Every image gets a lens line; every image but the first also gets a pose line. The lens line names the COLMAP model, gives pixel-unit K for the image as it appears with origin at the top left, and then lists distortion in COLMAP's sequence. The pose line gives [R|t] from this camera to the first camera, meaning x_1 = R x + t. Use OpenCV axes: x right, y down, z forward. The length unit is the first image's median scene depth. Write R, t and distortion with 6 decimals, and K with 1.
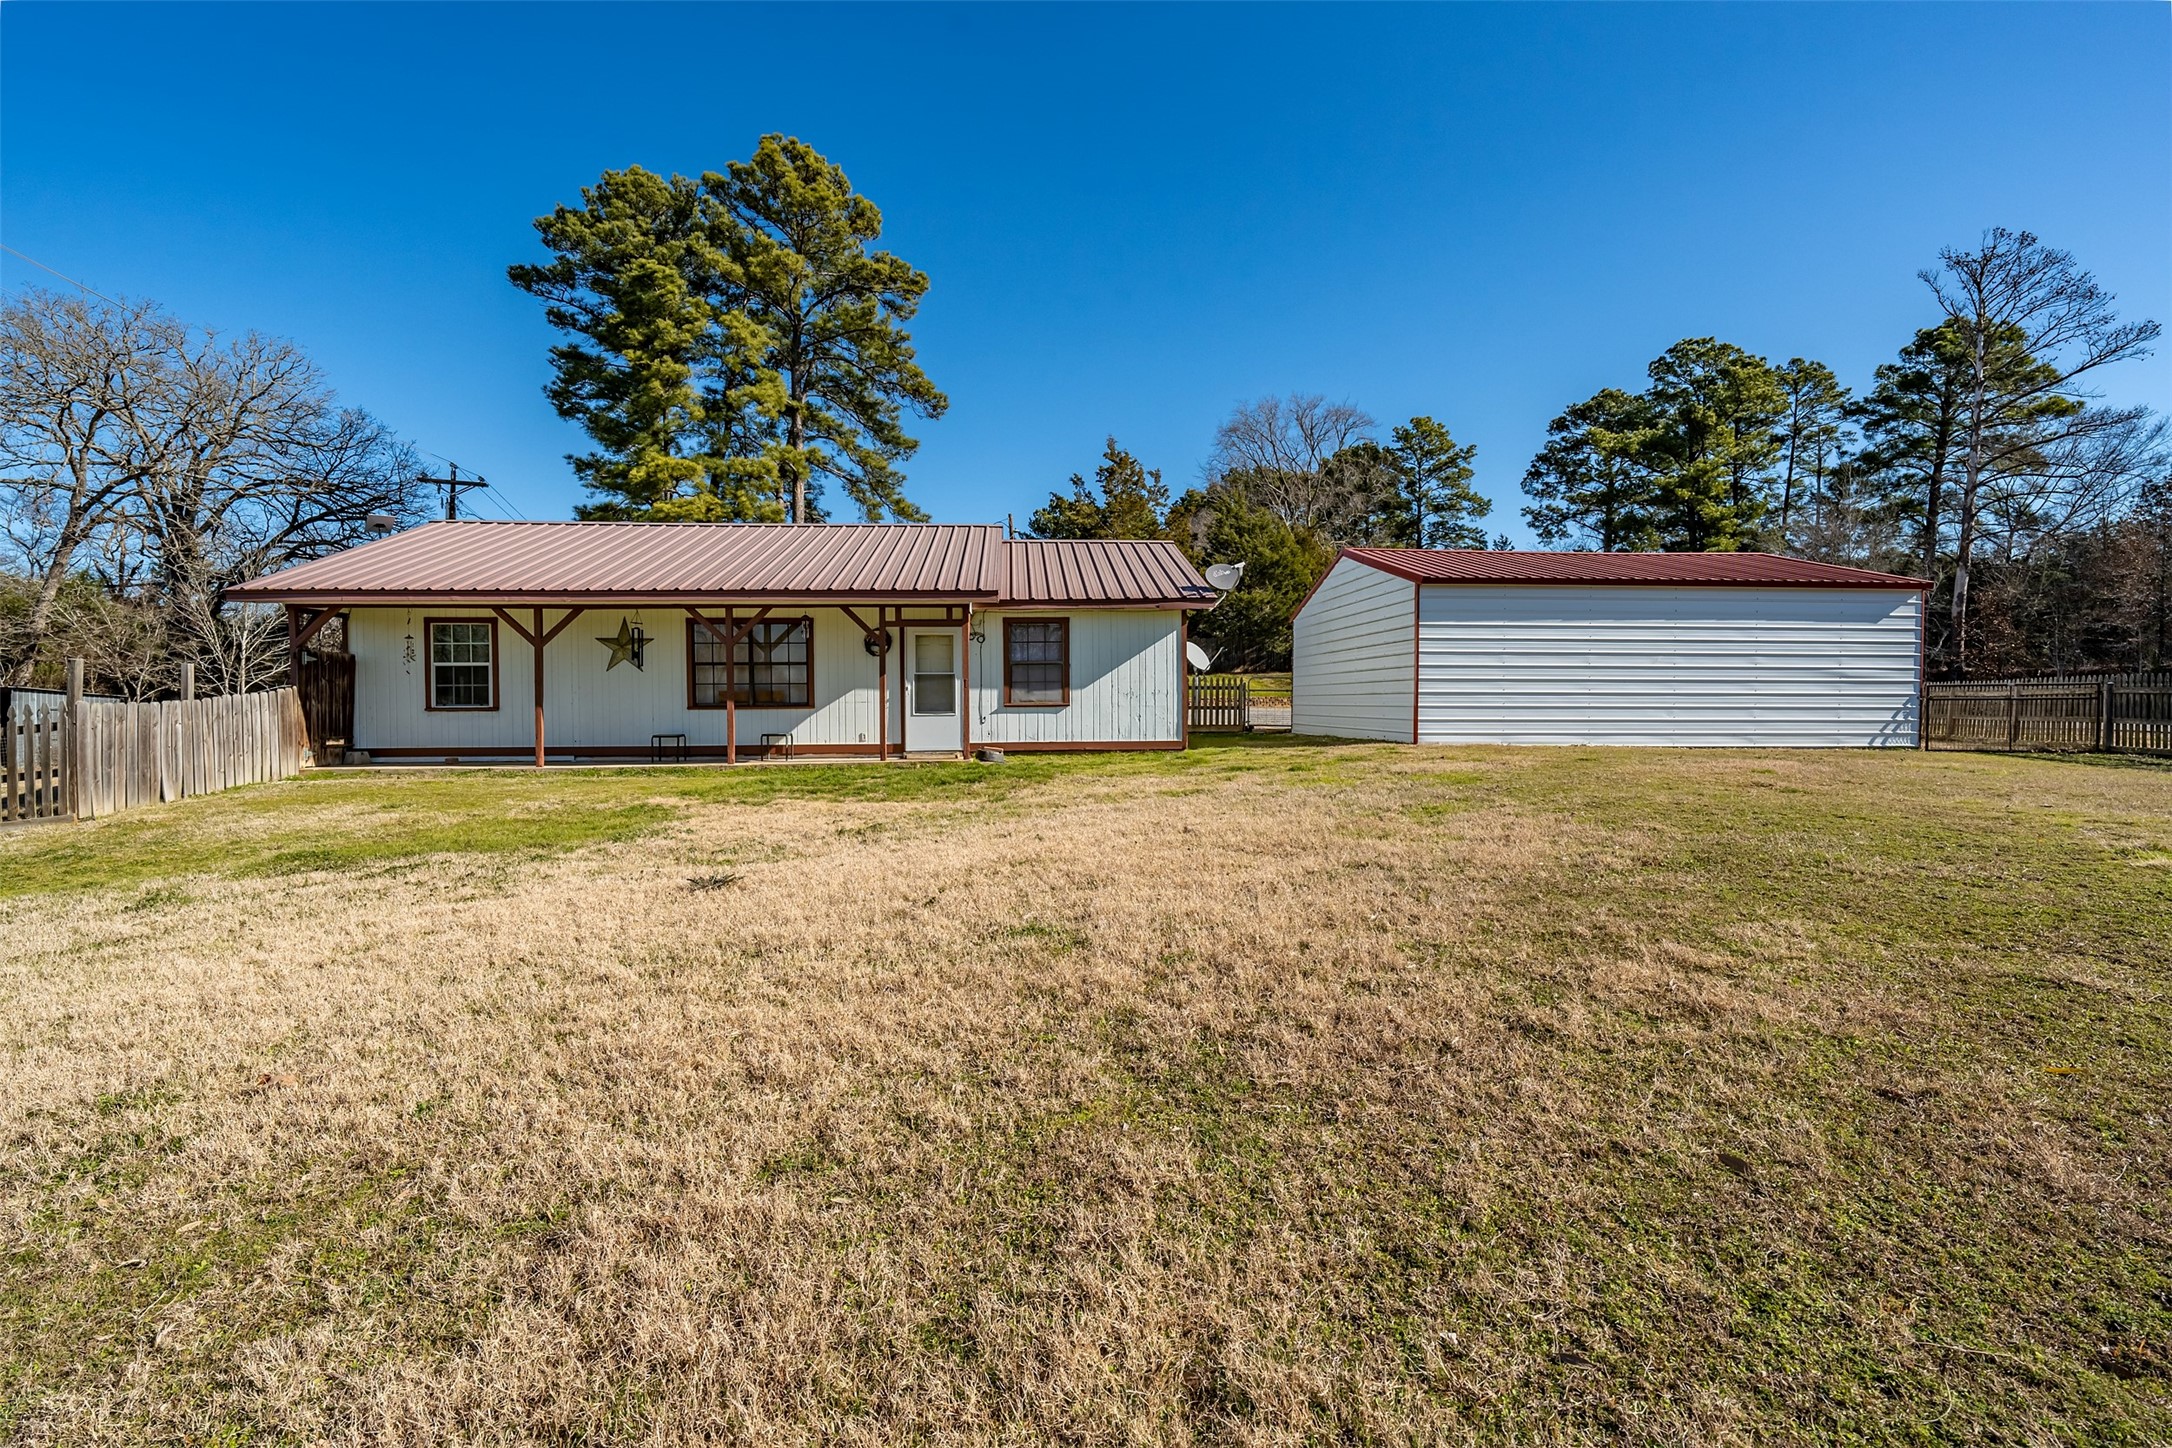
lens RADIAL K [[955.4, 0, 1086.0], [0, 955.4, 724.0], [0, 0, 1]] dist [0.002250, 0.000135]
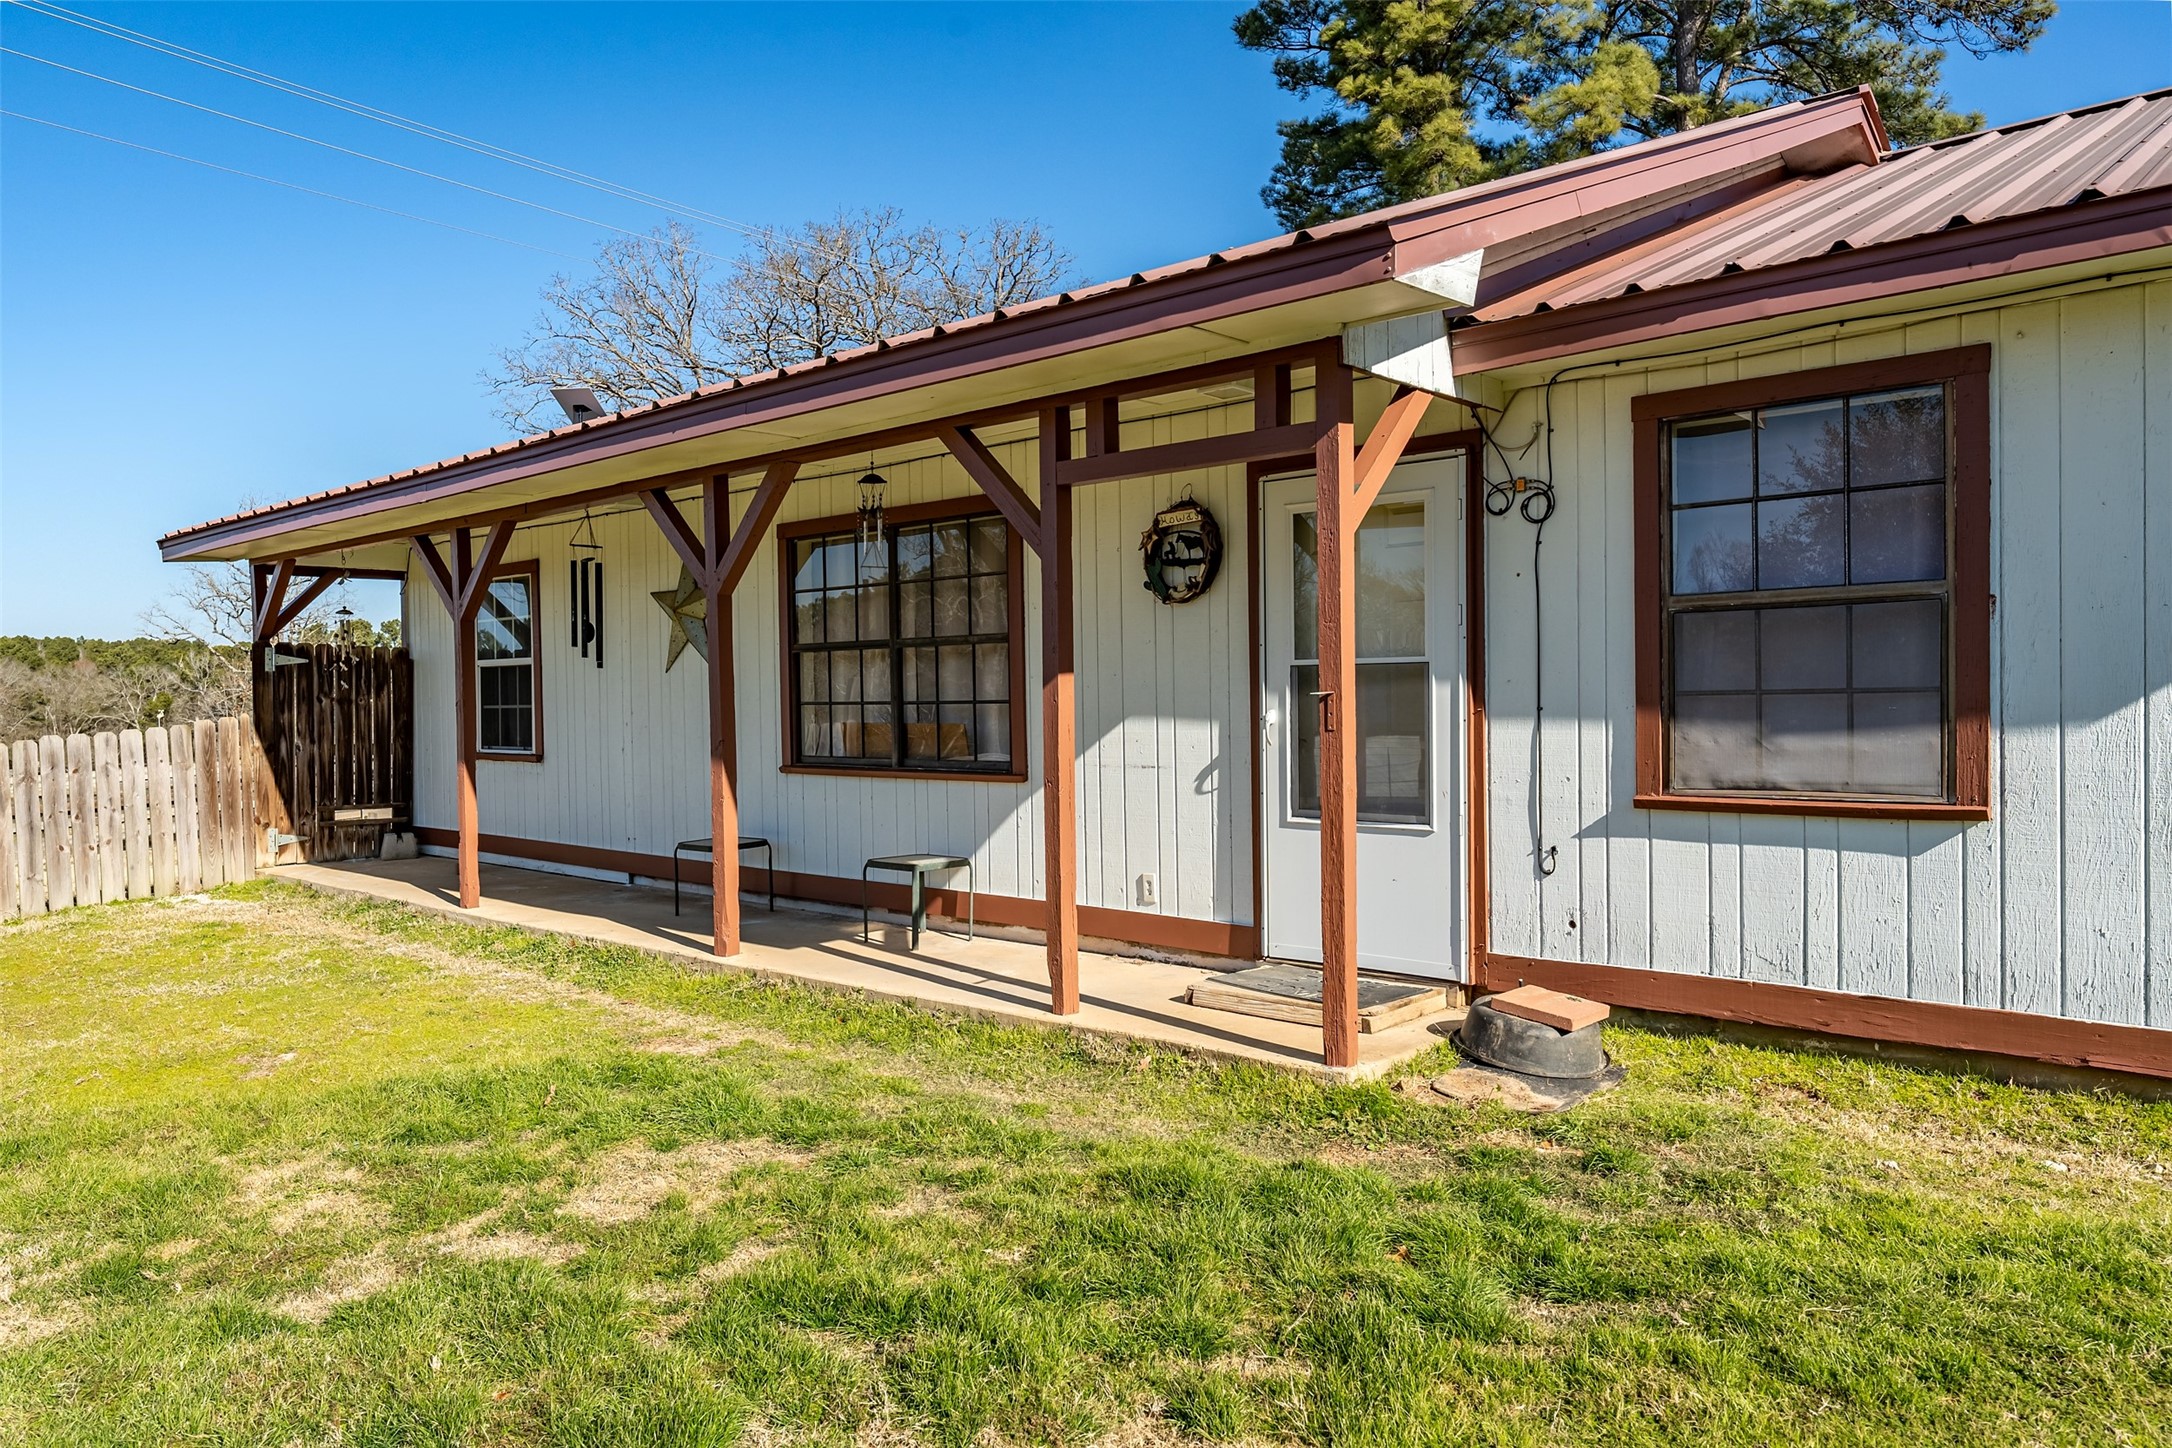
lens RADIAL K [[1465.3, 0, 1084.9], [0, 1465.3, 687.9], [0, 0, 1]] dist [0.004974, 0.002102]
pose [[0.697276, -0.007418, -0.716765, 0.065930], [-0.008068, 0.999802, -0.018197, -0.037717], [0.716758, 0.018471, 0.697078, 0.675422]]
